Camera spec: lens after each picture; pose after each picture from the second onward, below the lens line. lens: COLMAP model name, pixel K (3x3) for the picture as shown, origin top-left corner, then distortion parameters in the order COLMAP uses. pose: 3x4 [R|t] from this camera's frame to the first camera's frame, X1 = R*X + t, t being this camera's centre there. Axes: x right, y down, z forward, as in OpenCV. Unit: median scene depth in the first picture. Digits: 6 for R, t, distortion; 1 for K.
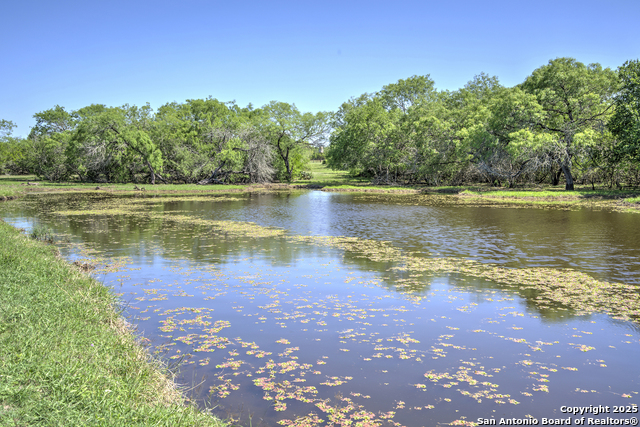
lens RADIAL K [[629.1, 0, 320.0], [0, 629.1, 213.5], [0, 0, 1]] dist [0.006534, 0.002639]
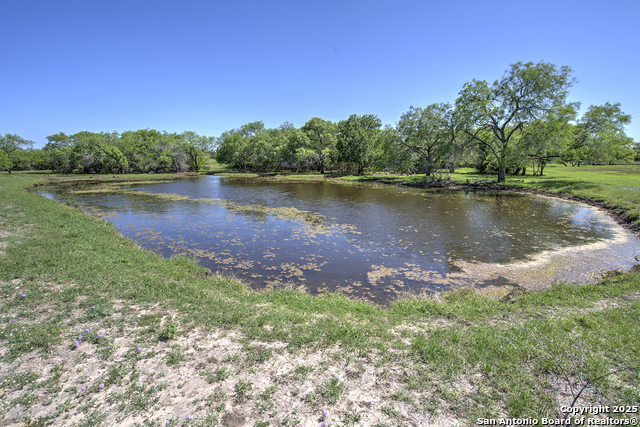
lens RADIAL K [[315.0, 0, 320.0], [0, 315.0, 213.5], [0, 0, 1]] dist [-0.002042, -0.000148]
pose [[0.955221, -0.055022, 0.290734, 0.030923], [0.025802, 0.994305, 0.103399, -0.009723], [-0.294768, -0.091268, 0.951200, -0.132282]]
